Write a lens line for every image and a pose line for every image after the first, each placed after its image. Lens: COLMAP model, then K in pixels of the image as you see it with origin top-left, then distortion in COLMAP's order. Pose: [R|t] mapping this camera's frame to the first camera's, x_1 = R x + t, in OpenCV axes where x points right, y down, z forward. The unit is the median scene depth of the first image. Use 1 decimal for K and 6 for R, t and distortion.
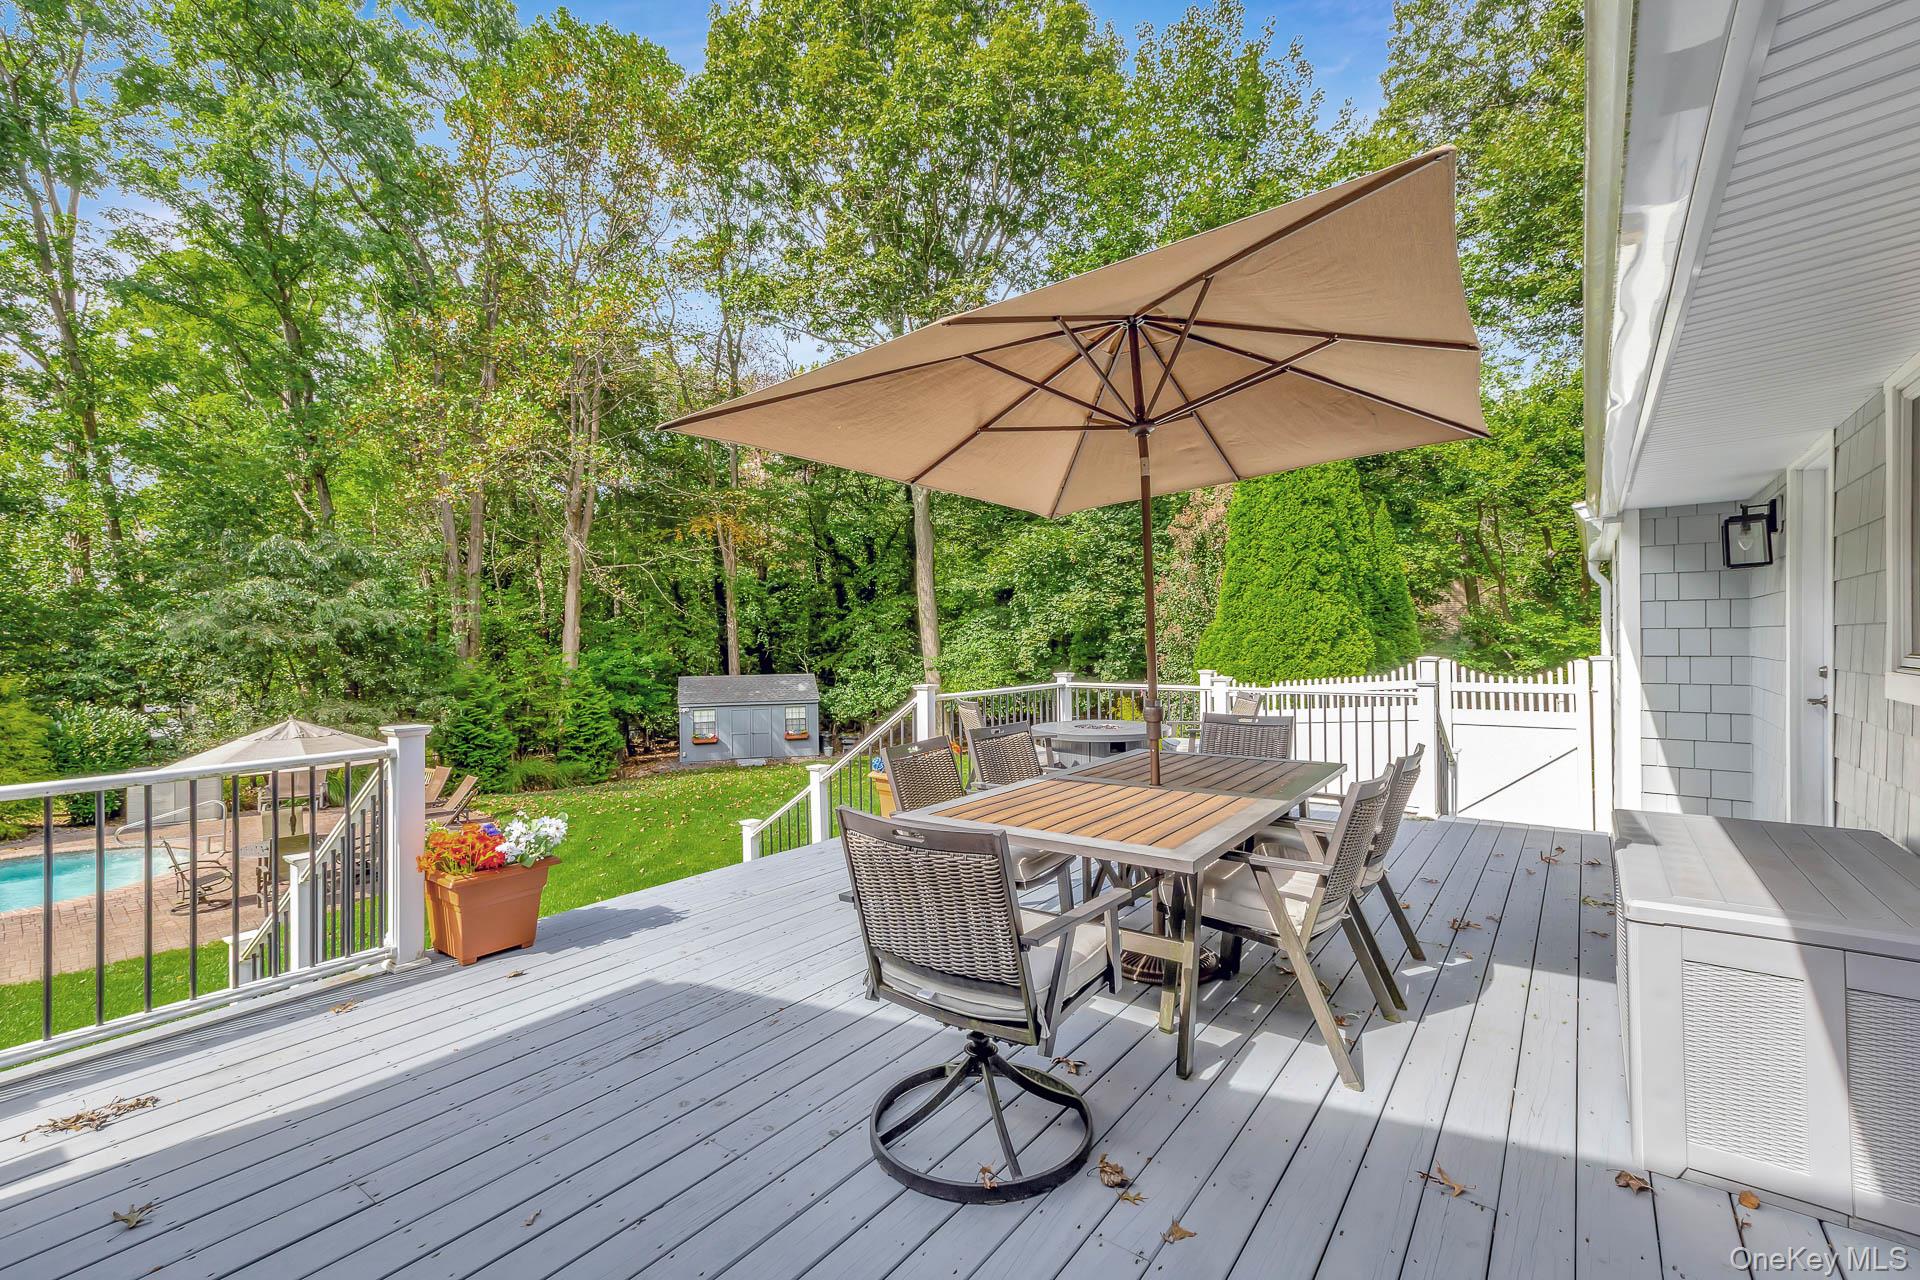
lens RADIAL K [[873.6, 0, 957.0], [0, 873.6, 660.5], [0, 0, 1]] dist [0.001118, -0.001519]
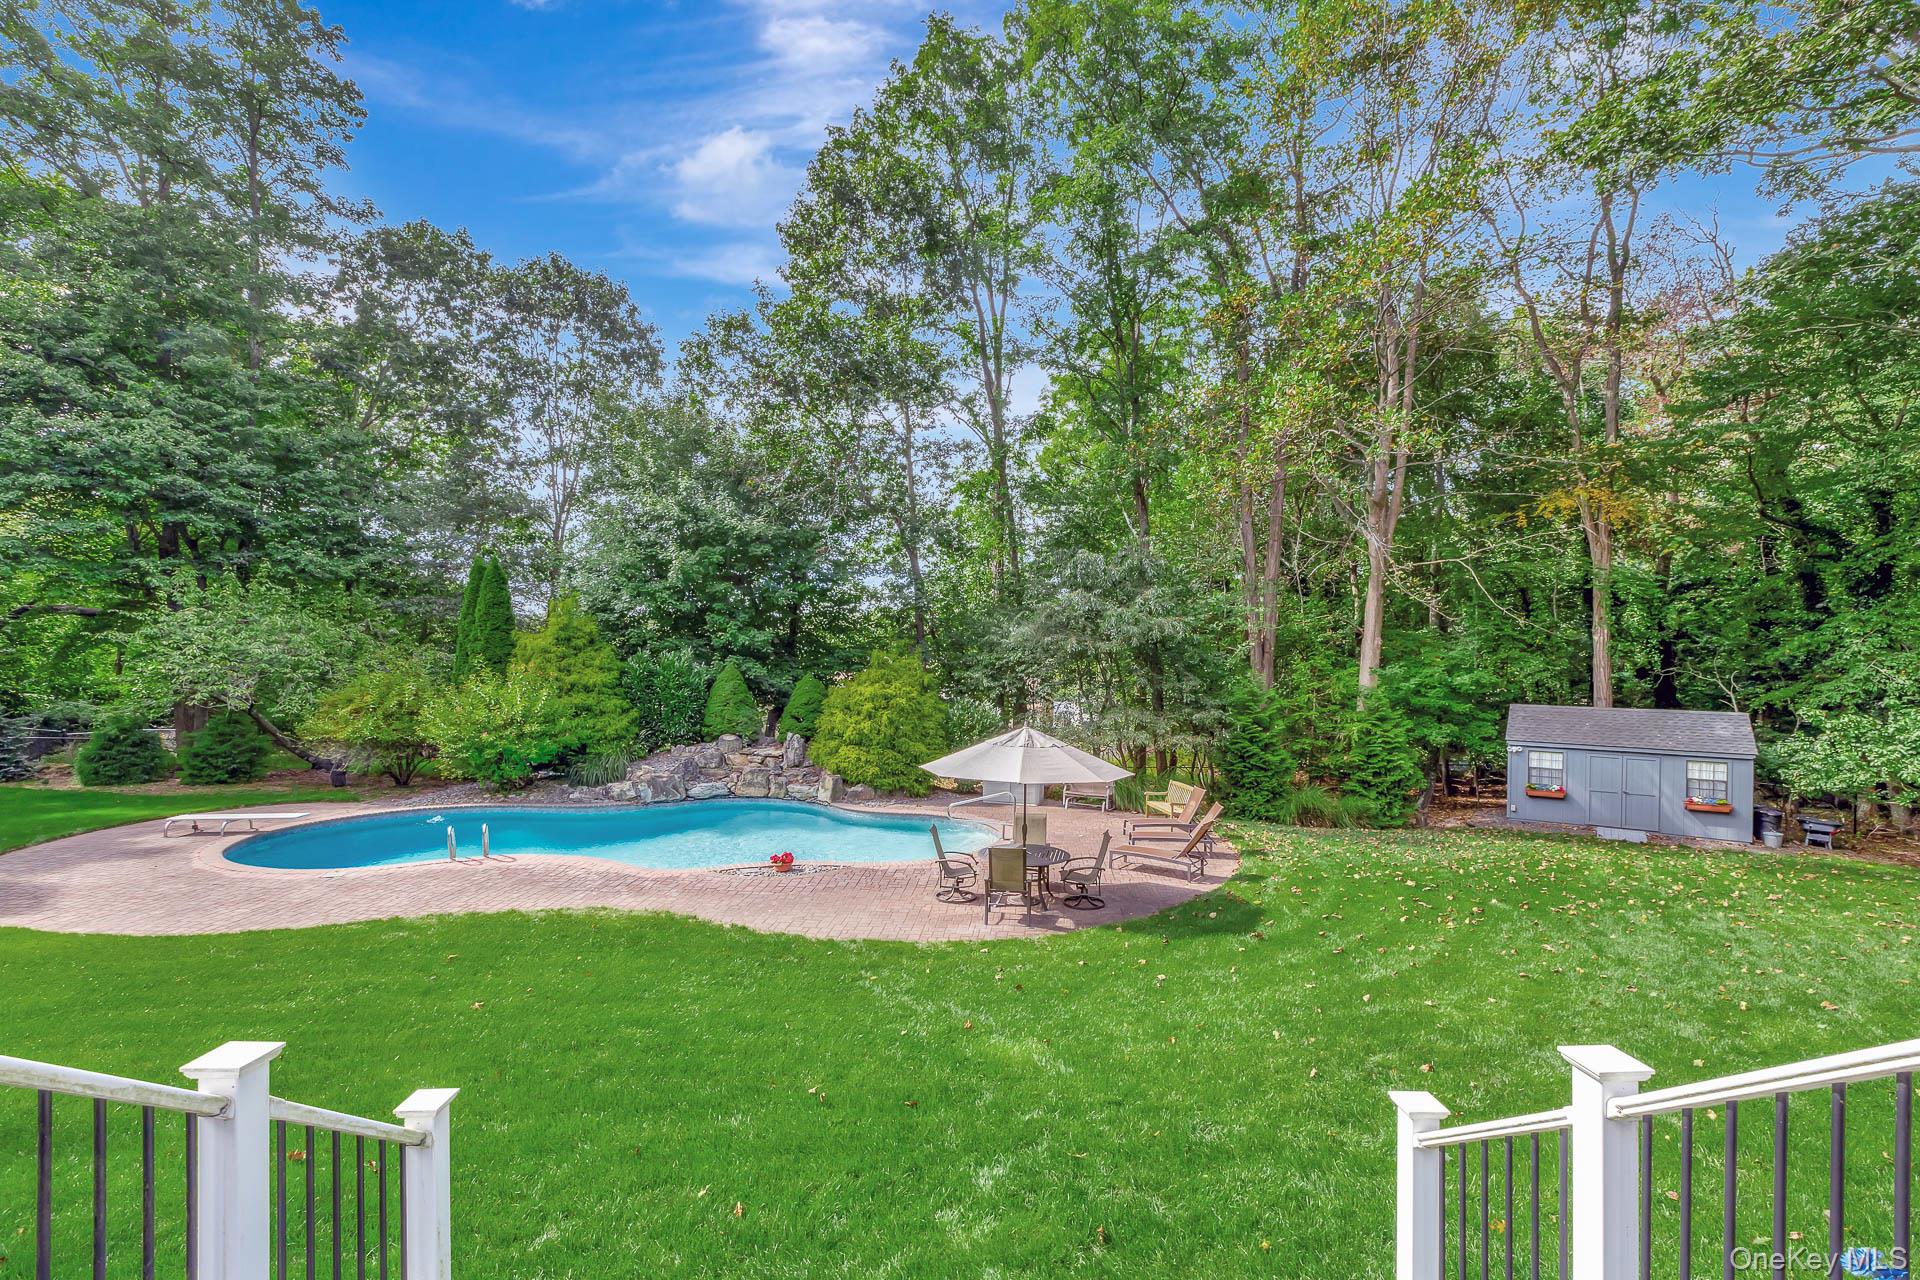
lens RADIAL K [[873.6, 0, 957.0], [0, 873.6, 660.5], [0, 0, 1]] dist [0.001118, -0.001519]
pose [[0.612820, 0.025074, -0.789825, -0.014964], [-0.039010, 0.999238, 0.001454, -0.001611], [0.789259, 0.029920, 0.613331, 0.155696]]
